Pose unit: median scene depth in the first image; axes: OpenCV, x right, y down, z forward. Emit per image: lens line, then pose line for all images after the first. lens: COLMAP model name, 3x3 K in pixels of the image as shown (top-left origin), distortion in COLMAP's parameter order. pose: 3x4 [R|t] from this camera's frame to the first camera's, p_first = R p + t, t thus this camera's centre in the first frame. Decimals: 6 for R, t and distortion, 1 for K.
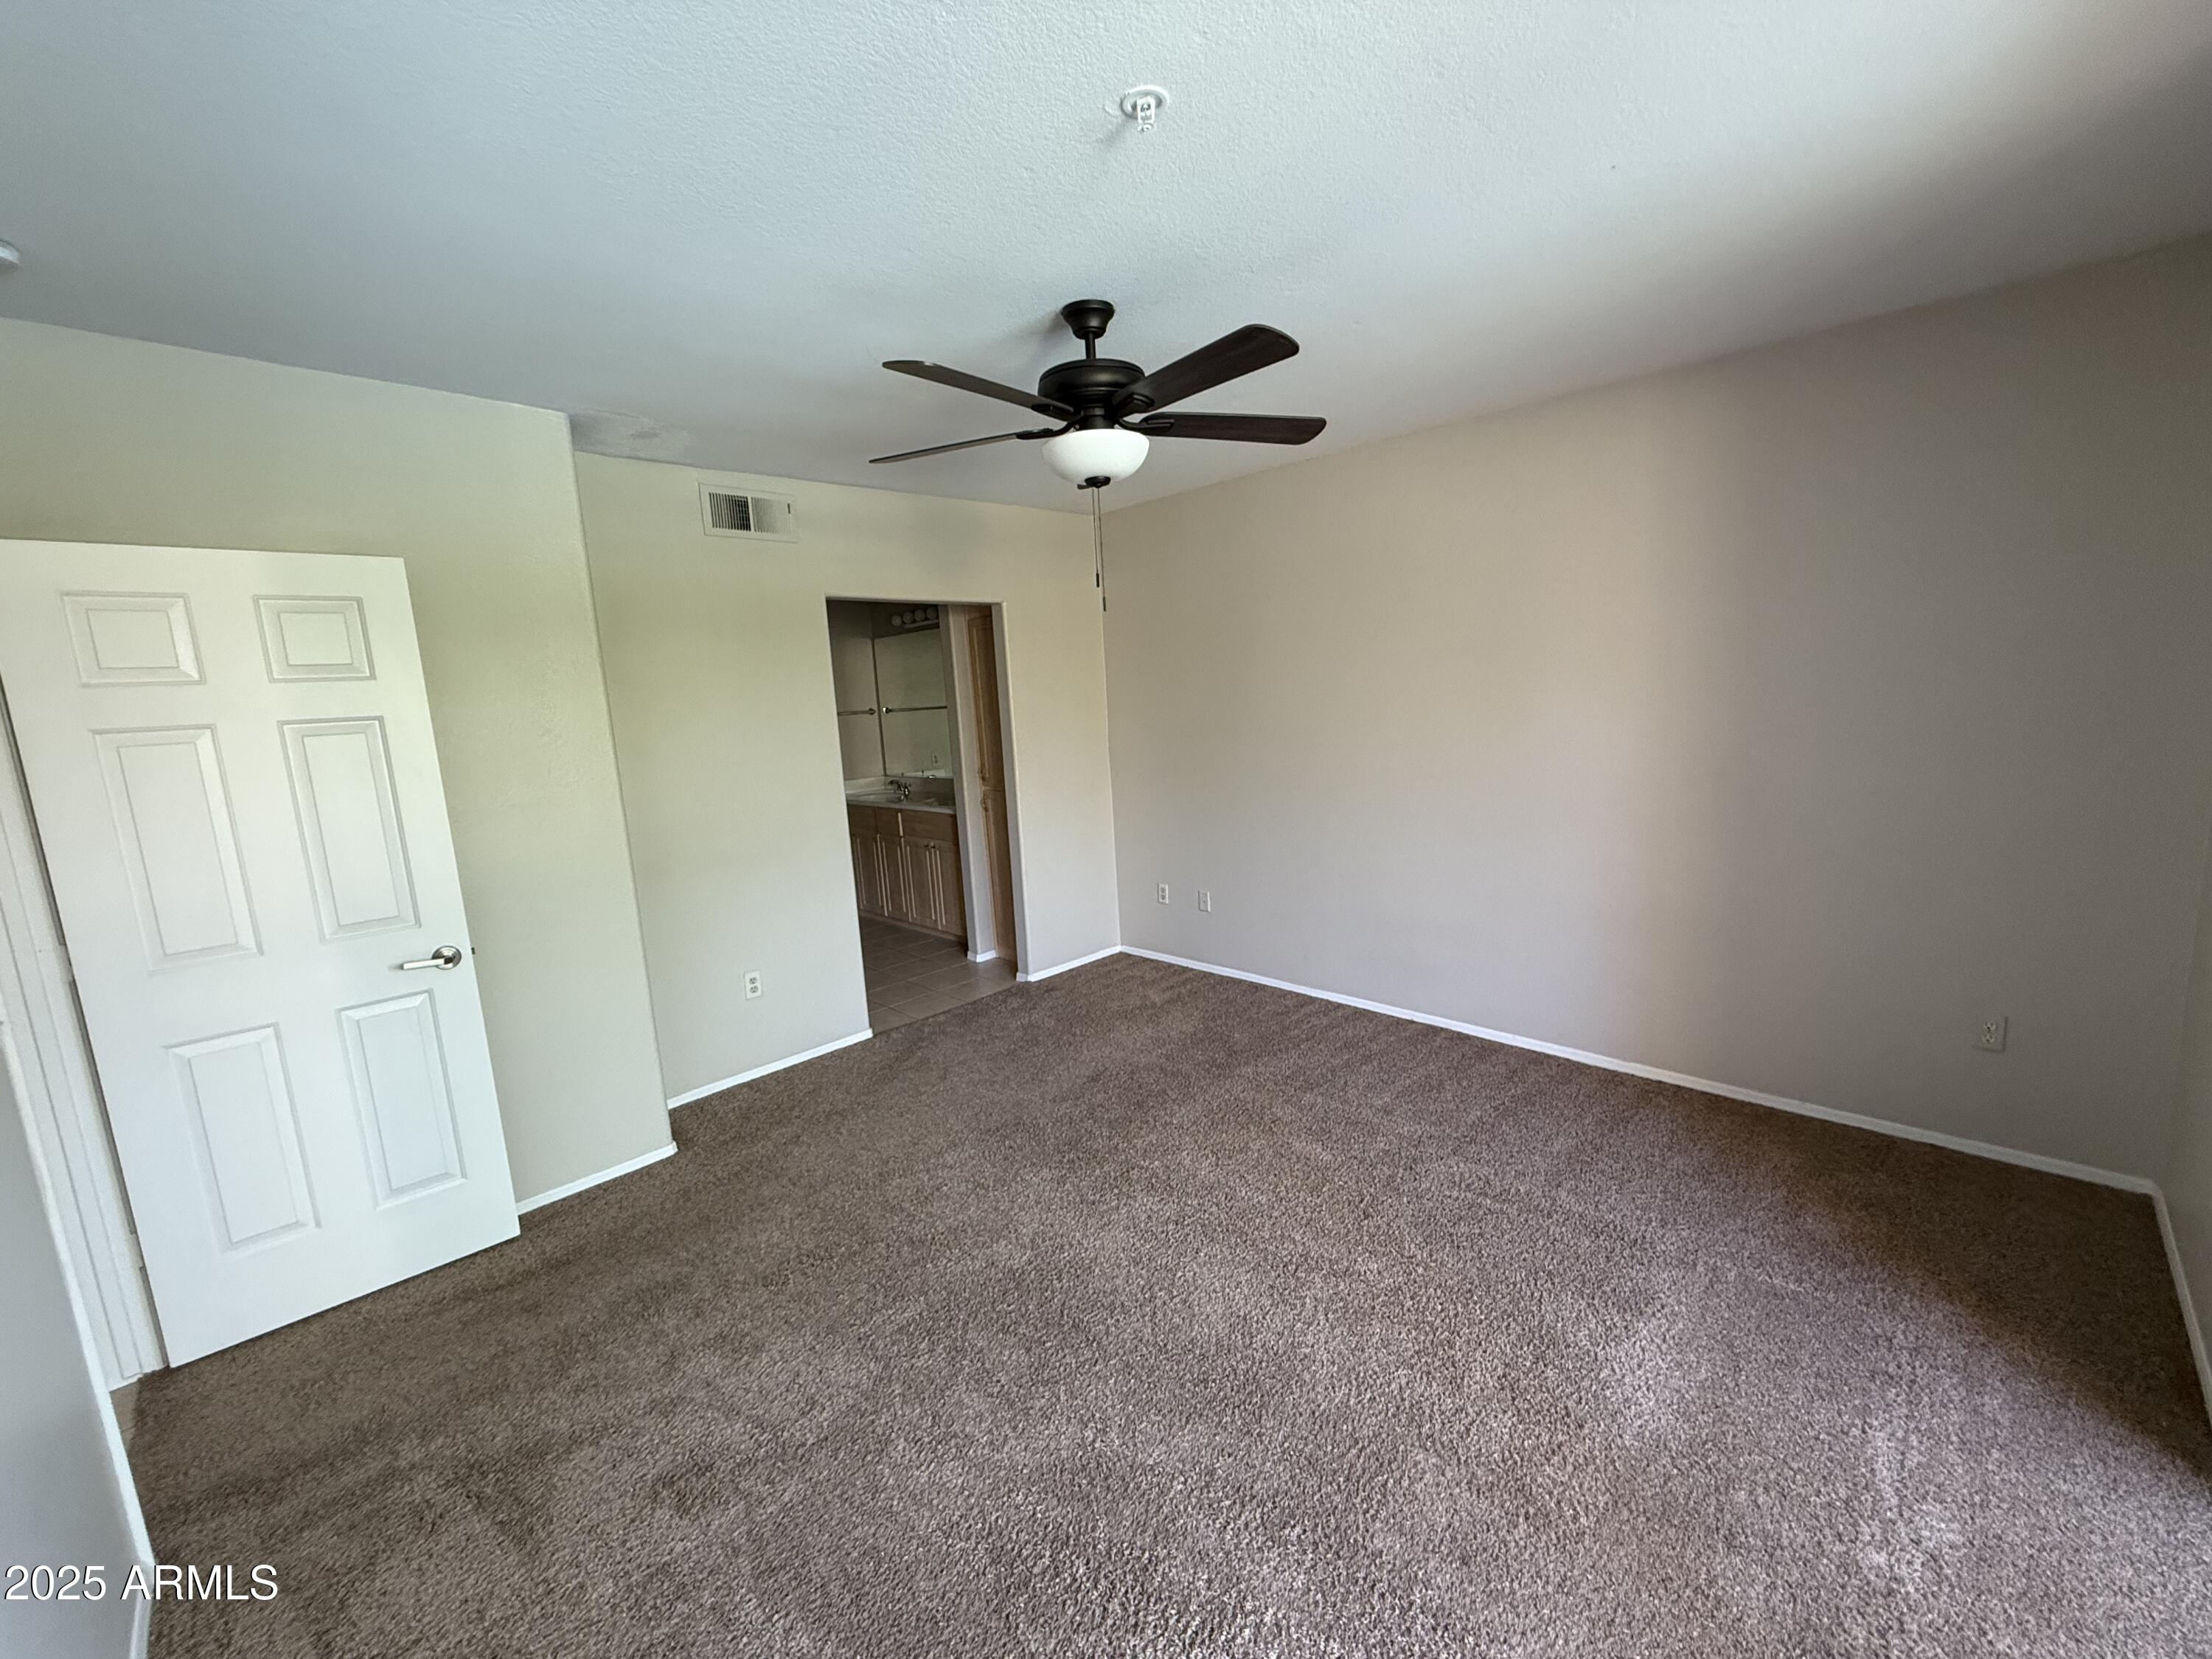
lens RADIAL K [[881.8, 0, 1096.3], [0, 881.8, 827.7], [0, 0, 1]] dist [0.000394, 0.000398]
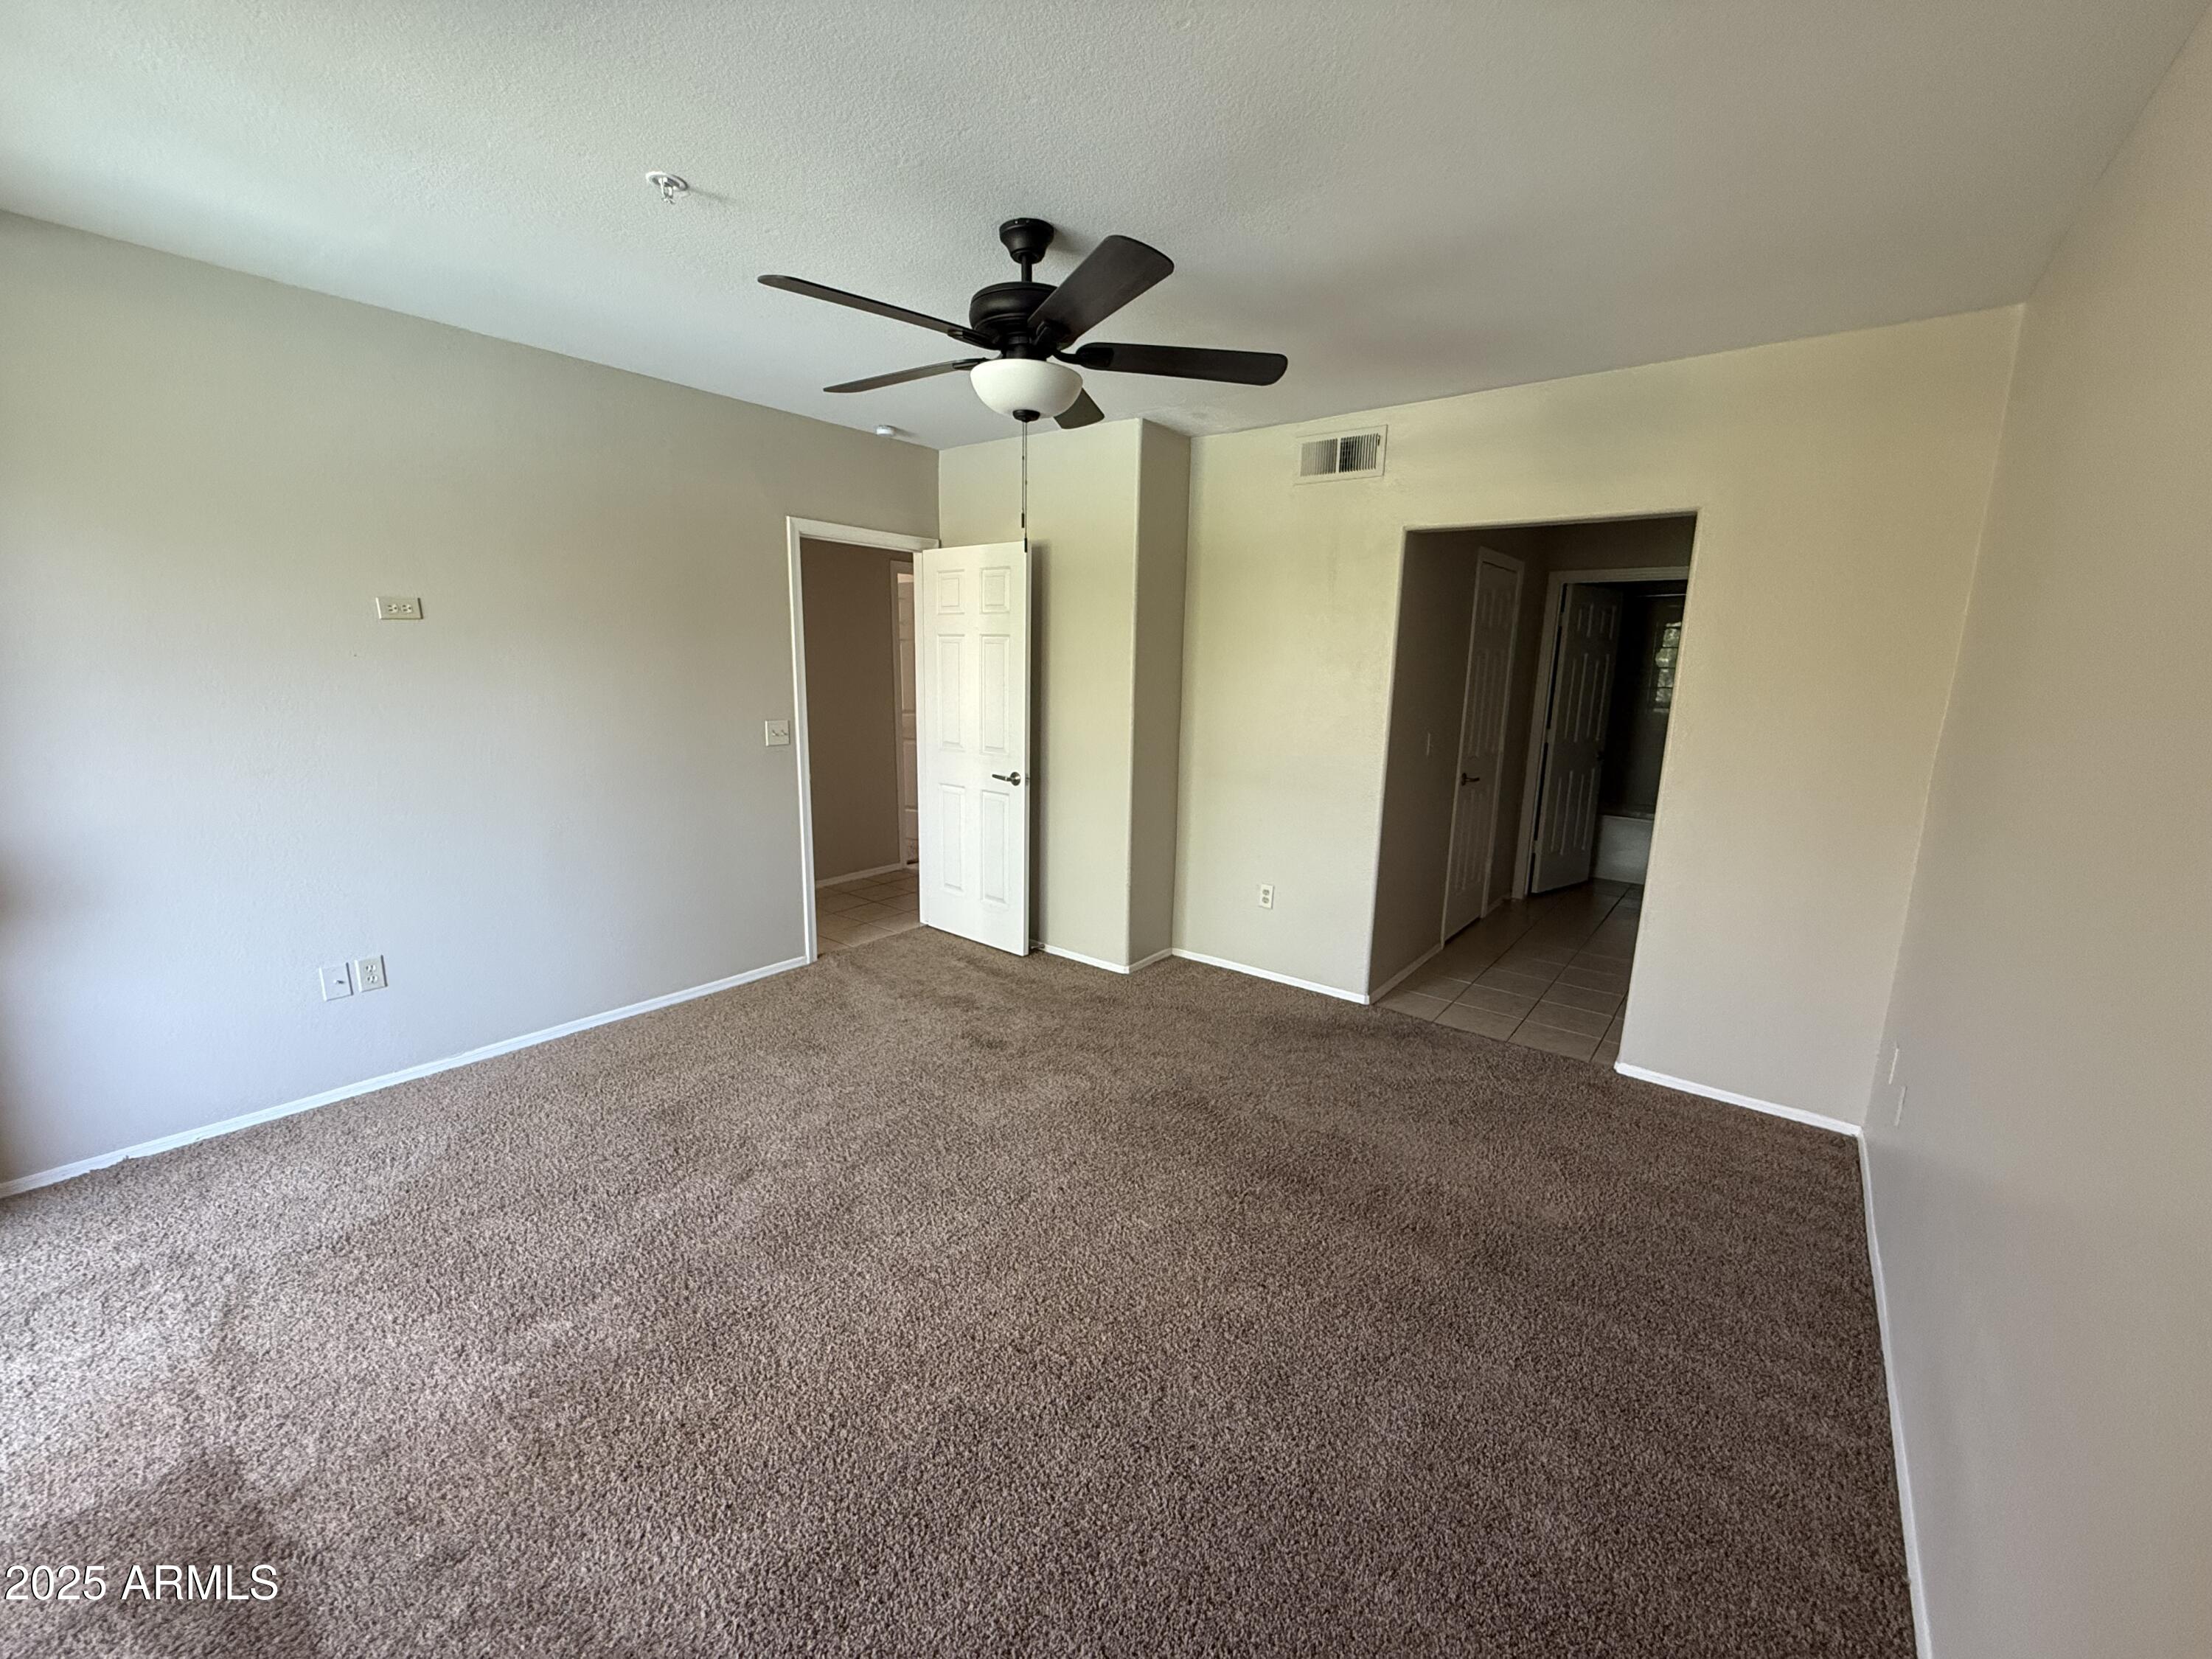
lens RADIAL K [[881.8, 0, 1096.3], [0, 881.8, 827.7], [0, 0, 1]] dist [0.000394, 0.000398]
pose [[0.104414, 0.239862, -0.965176, 0.646850], [-0.172847, 0.960088, 0.219899, -0.113281], [0.979399, 0.143867, 0.141706, 0.619417]]
